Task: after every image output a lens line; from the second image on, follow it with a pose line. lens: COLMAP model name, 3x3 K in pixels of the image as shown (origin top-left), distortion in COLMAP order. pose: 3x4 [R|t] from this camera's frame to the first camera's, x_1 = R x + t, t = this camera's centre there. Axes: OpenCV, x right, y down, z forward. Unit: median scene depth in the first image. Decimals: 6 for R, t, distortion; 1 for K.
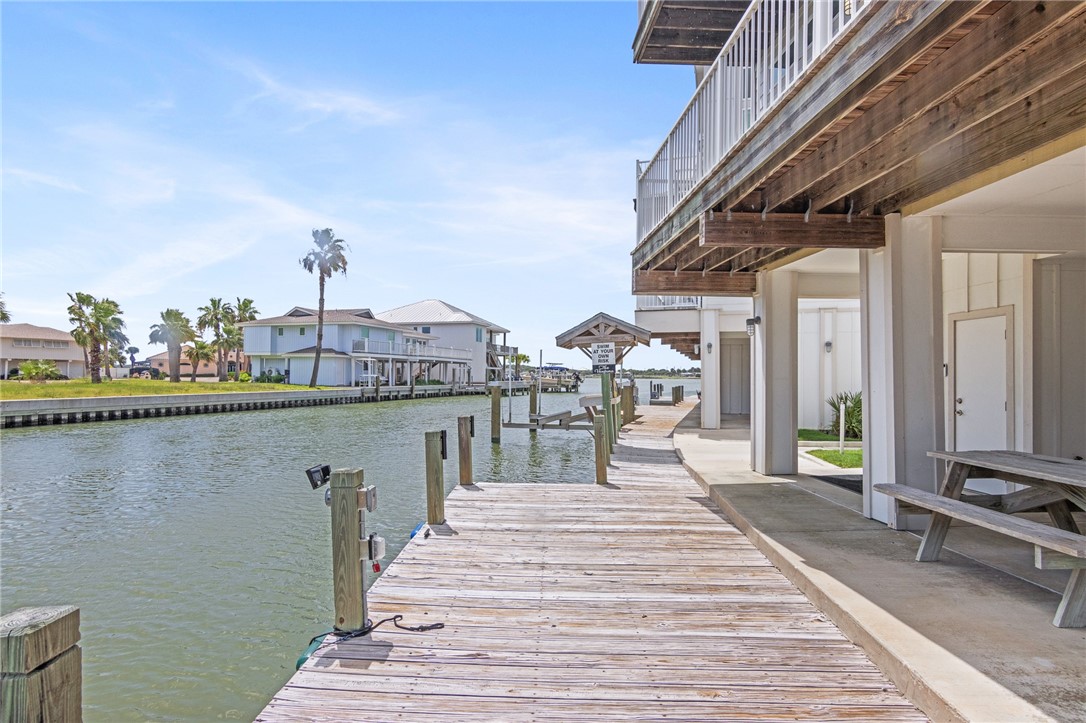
lens RADIAL K [[557.1, 0, 540.8], [0, 557.1, 371.9], [0, 0, 1]] dist [-0.002780, 0.000909]
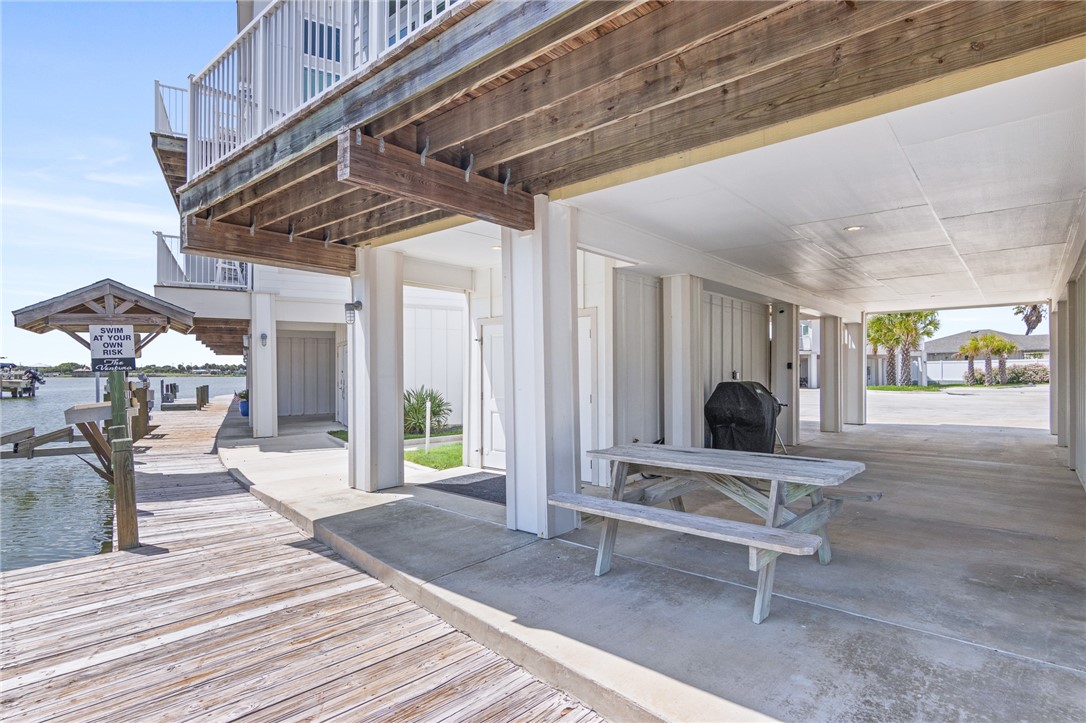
lens RADIAL K [[557.1, 0, 540.8], [0, 557.1, 371.9], [0, 0, 1]] dist [-0.002780, 0.000909]
pose [[0.689760, -0.006144, 0.724012, -0.033056], [0.001921, 0.999976, 0.006655, 0.000717], [-0.724036, -0.003199, 0.689755, 0.356353]]
